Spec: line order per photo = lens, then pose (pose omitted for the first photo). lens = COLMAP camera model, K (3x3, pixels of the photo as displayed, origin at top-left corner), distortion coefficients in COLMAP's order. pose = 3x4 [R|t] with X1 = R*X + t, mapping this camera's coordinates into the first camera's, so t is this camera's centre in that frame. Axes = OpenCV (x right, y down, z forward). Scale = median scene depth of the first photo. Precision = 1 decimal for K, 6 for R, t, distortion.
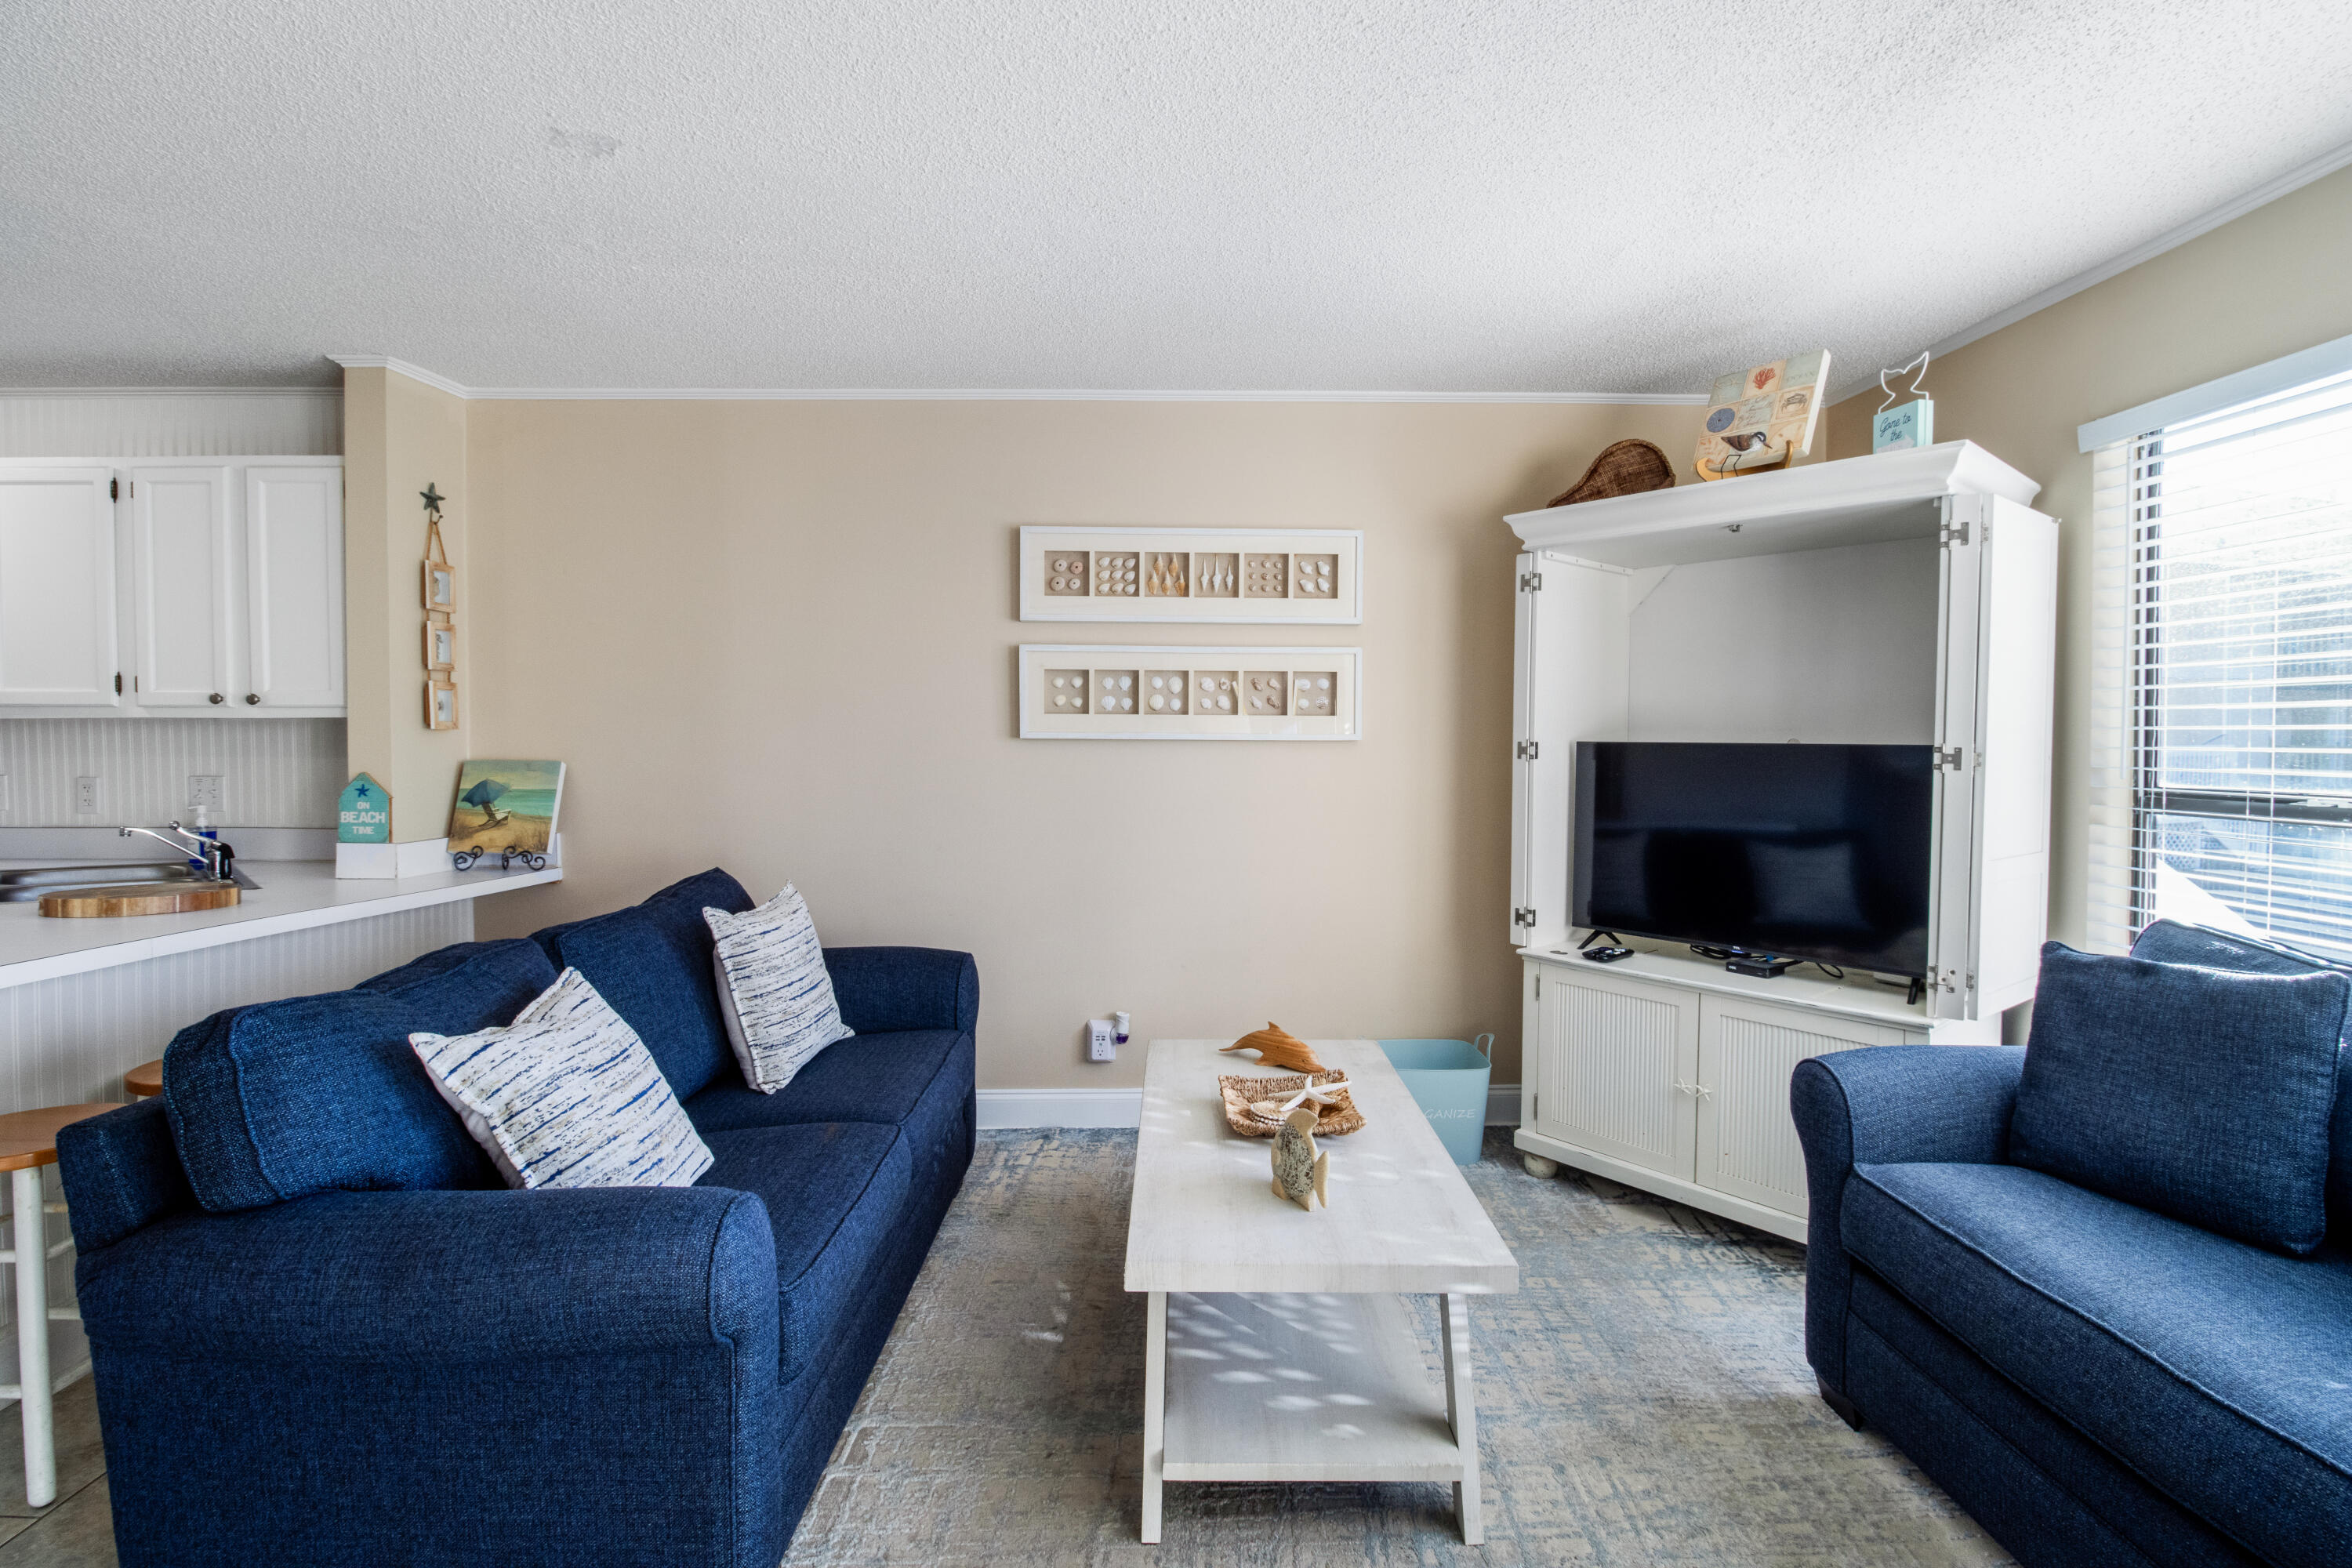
lens RADIAL K [[1126.9, 0, 1184.1], [0, 1126.9, 751.3], [0, 0, 1]] dist [0.001505, -0.014574]
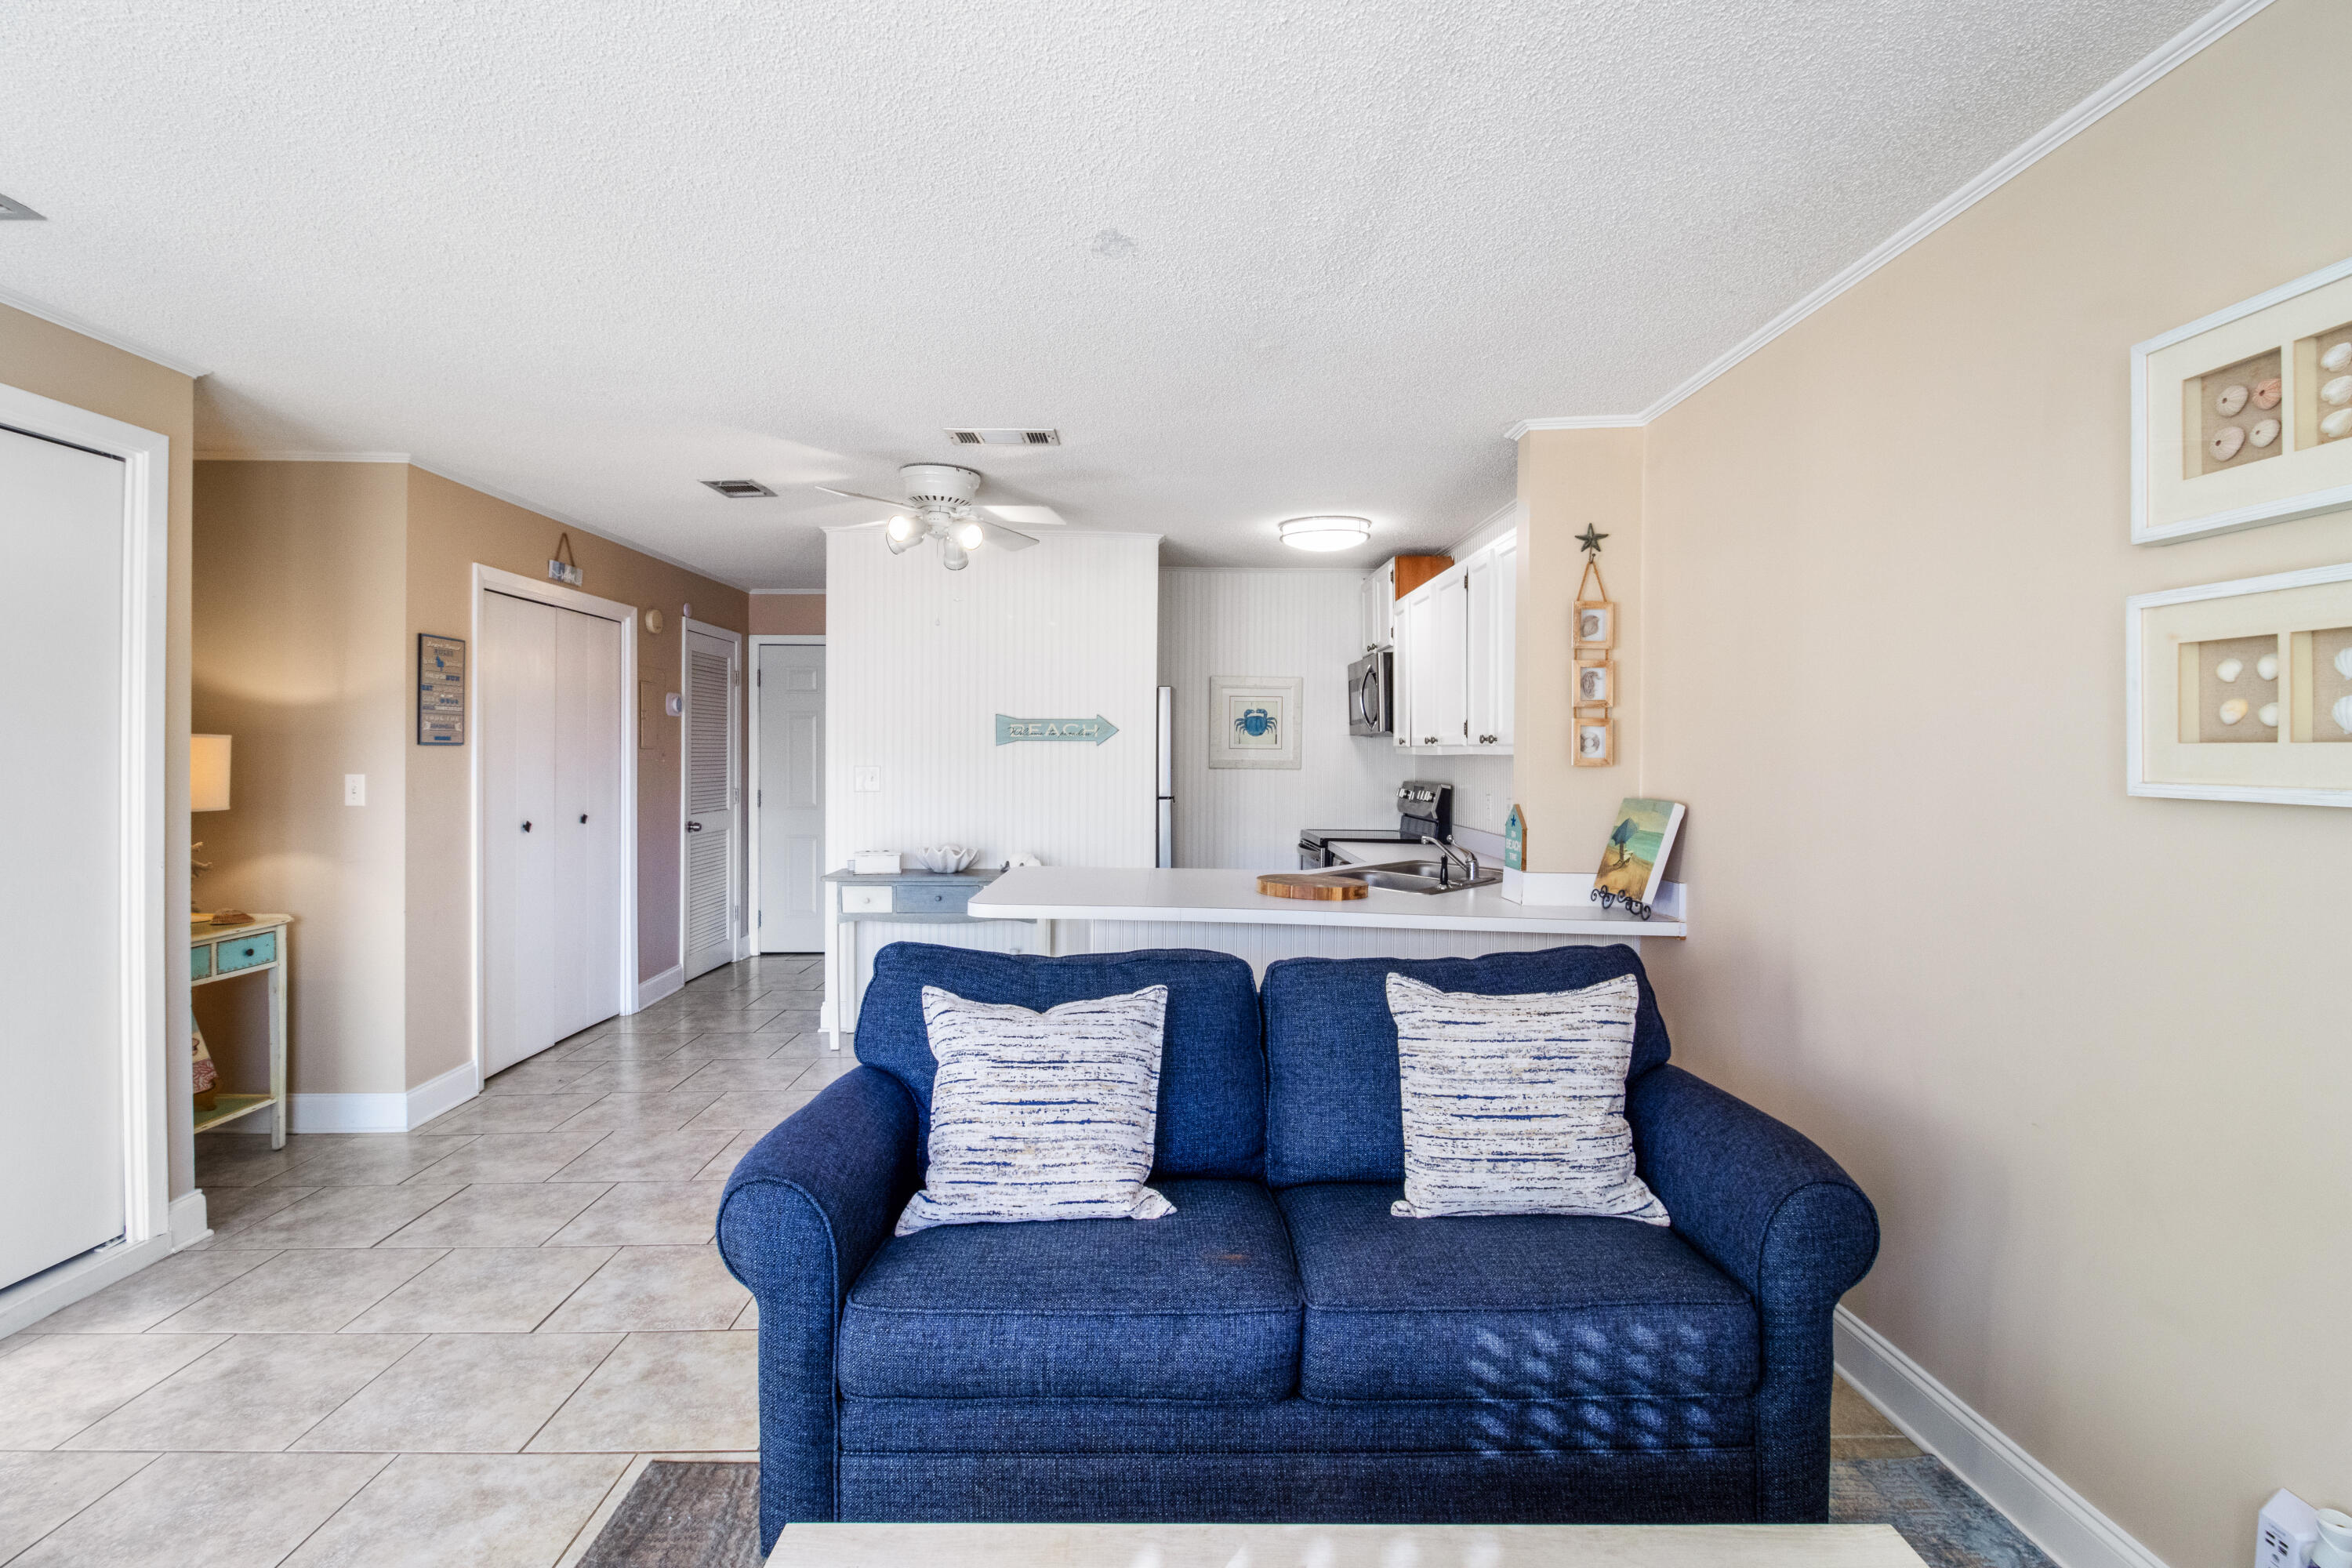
lens RADIAL K [[1126.9, 0, 1184.1], [0, 1126.9, 751.3], [0, 0, 1]] dist [0.001505, -0.014574]
pose [[0.027429, -0.004638, -0.999613, 0.340239], [-0.022956, 0.999723, -0.005269, -0.018667], [0.999360, 0.023091, 0.027315, 0.608176]]
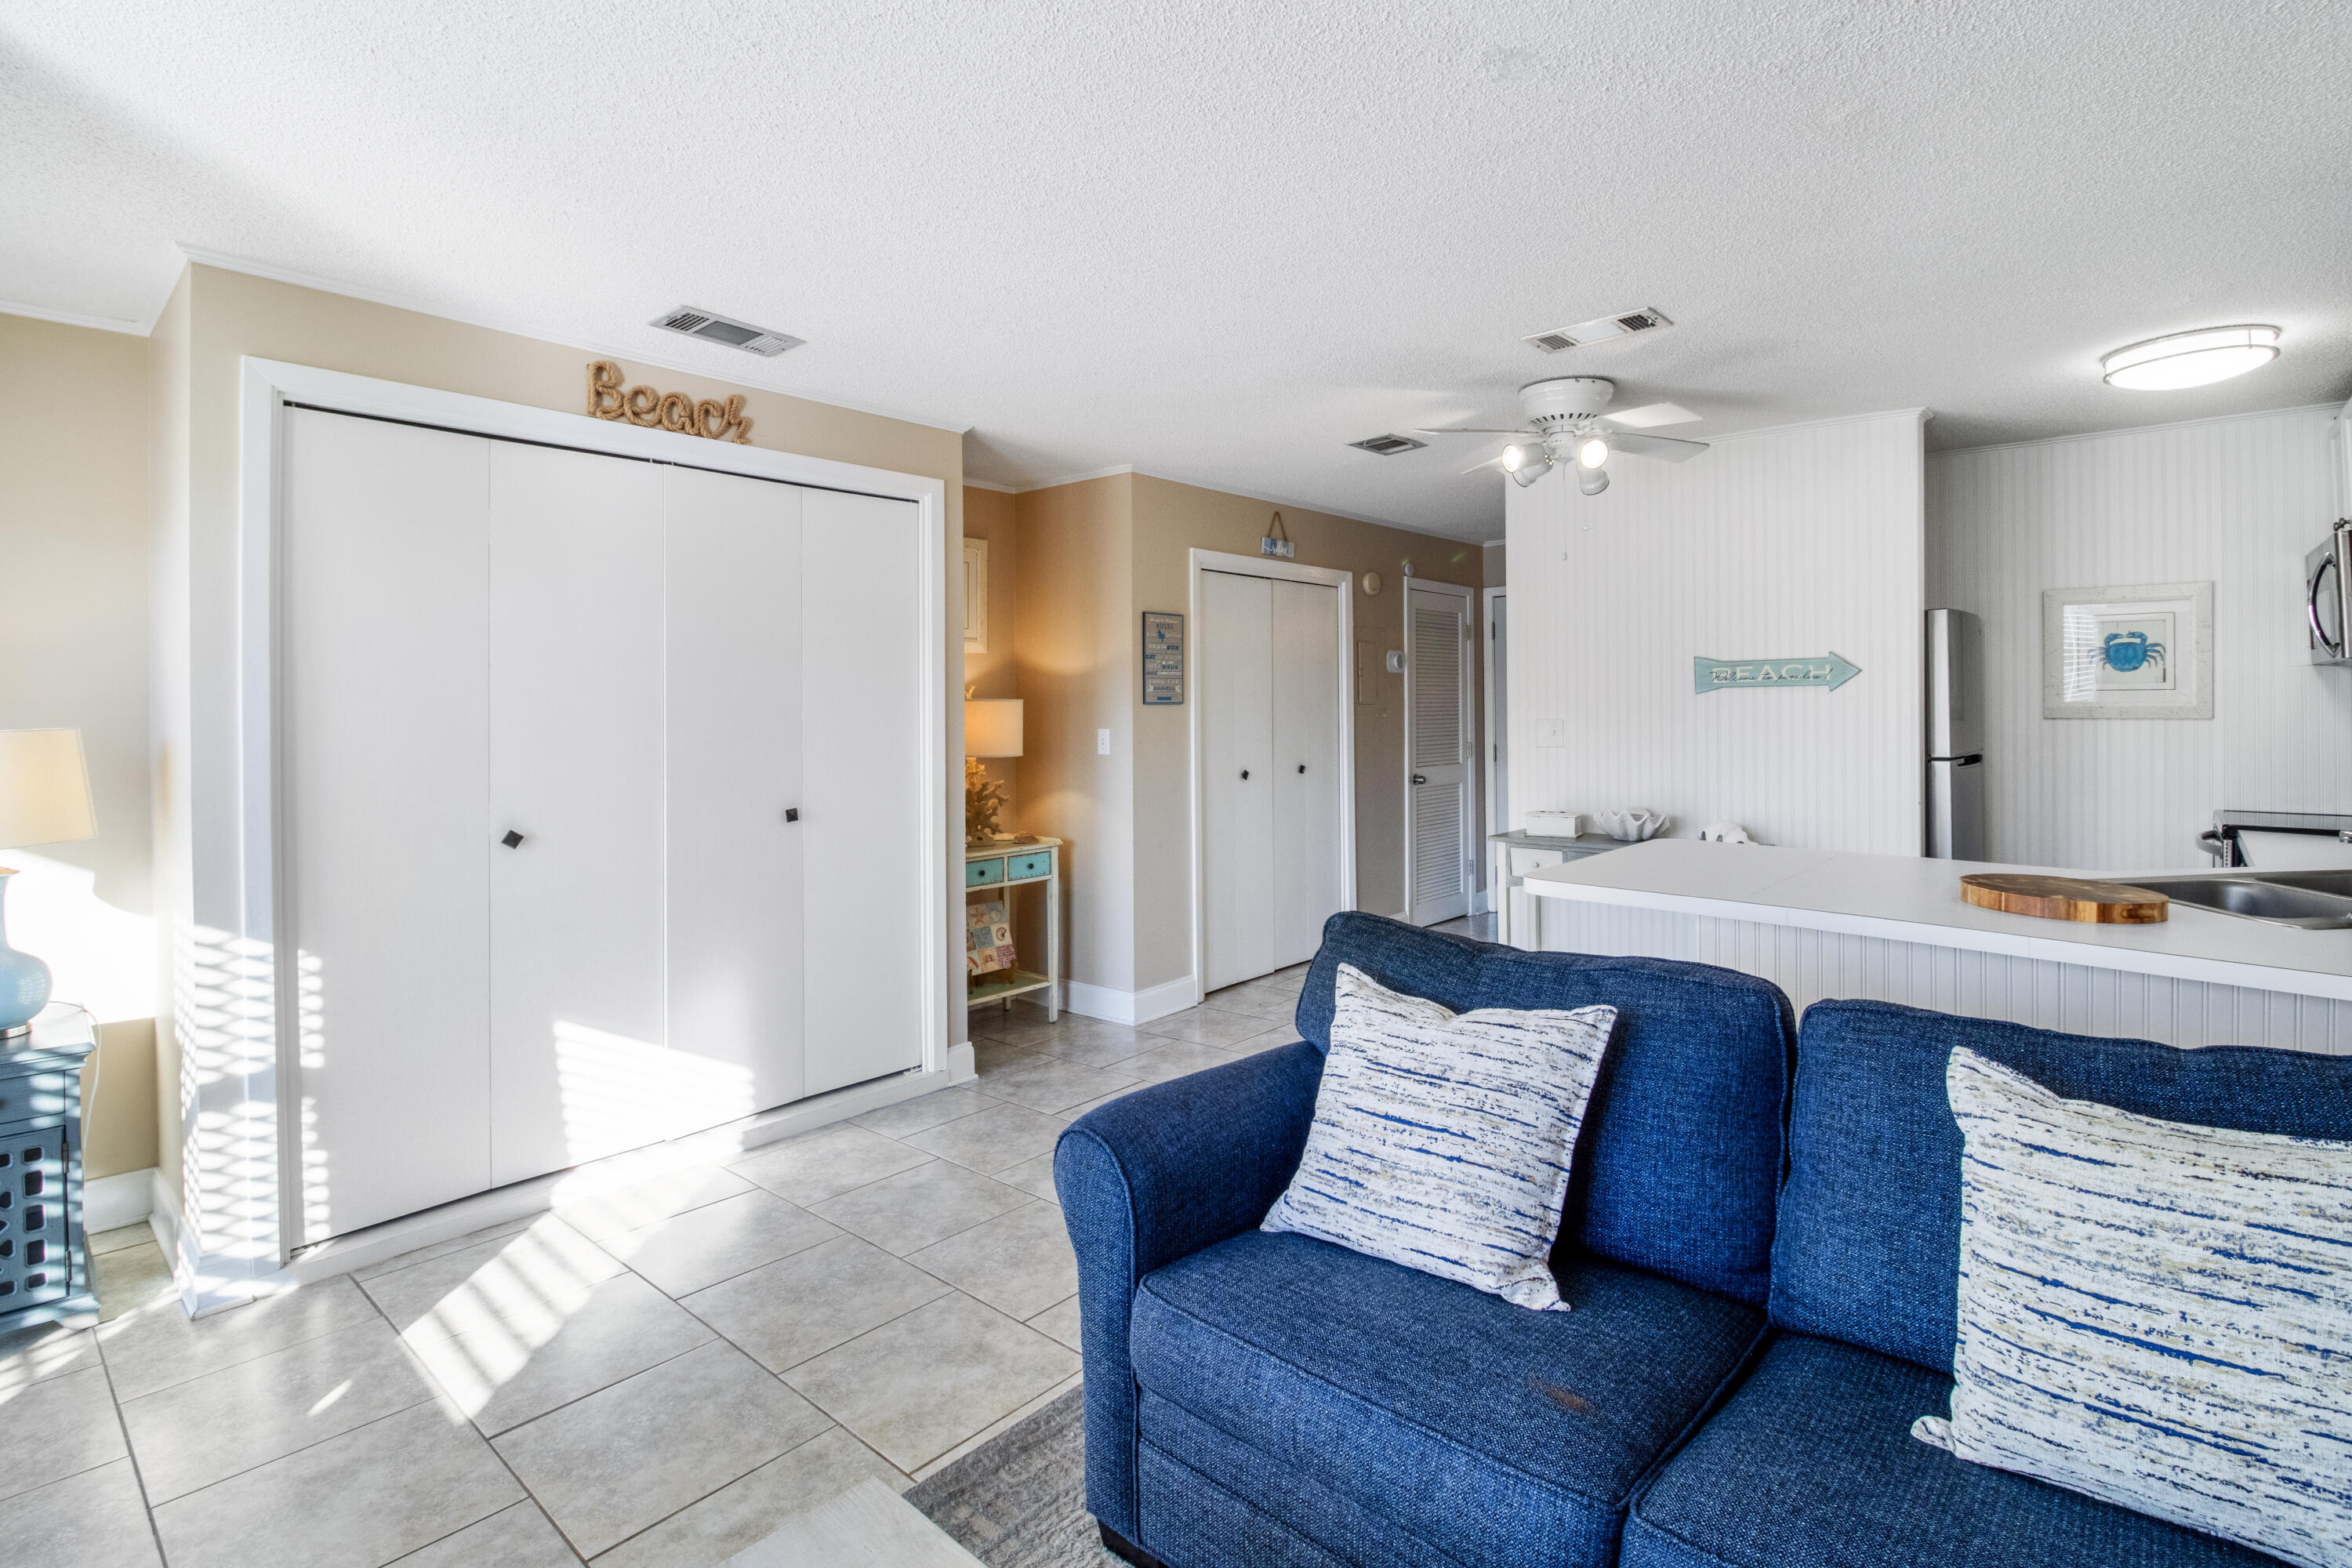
lens RADIAL K [[1133.3, 0, 1173.0], [0, 1133.3, 699.8], [0, 0, 1]] dist [0.002682, -0.012747]
pose [[-0.670867, -0.001850, -0.741576, 0.180435], [-0.003993, 0.999991, 0.001118, -0.020717], [0.741567, 0.003711, -0.670868, 0.813312]]
